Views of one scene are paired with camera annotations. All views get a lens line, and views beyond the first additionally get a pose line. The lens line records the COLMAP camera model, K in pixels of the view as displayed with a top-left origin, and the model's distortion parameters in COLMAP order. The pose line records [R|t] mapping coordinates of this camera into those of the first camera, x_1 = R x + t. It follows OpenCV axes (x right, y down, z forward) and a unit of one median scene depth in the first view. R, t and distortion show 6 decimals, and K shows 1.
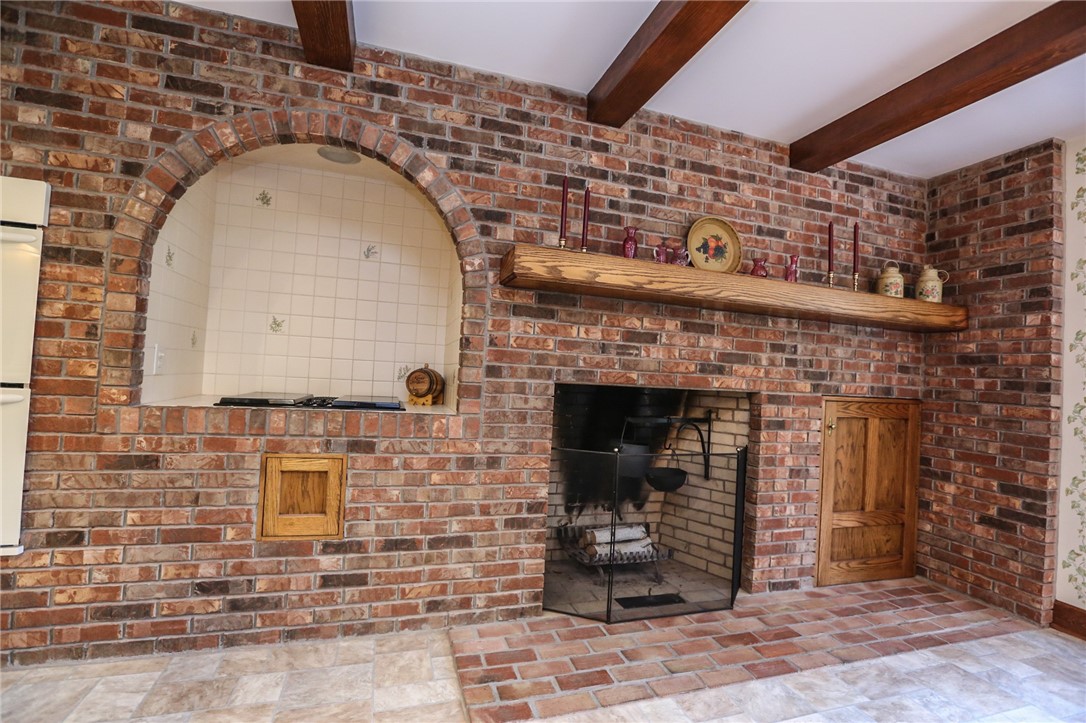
lens RADIAL K [[488.5, 0, 541.1], [0, 488.5, 361.4], [0, 0, 1]] dist [-0.014373, -0.000063]
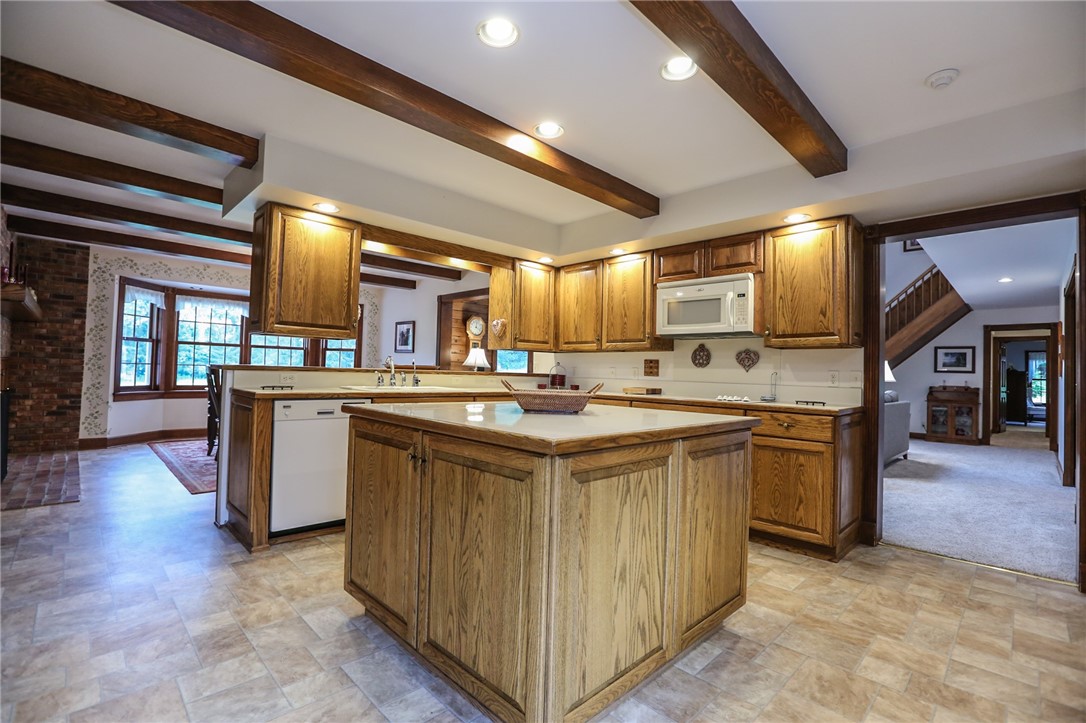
lens RADIAL K [[488.5, 0, 541.3], [0, 488.5, 357.8], [0, 0, 1]] dist [-0.014373, -0.000063]
pose [[-0.449732, -0.044532, 0.892053, -1.923800], [-0.078915, 0.996831, 0.009977, -0.105795], [-0.889671, -0.065909, -0.451821, 0.048269]]
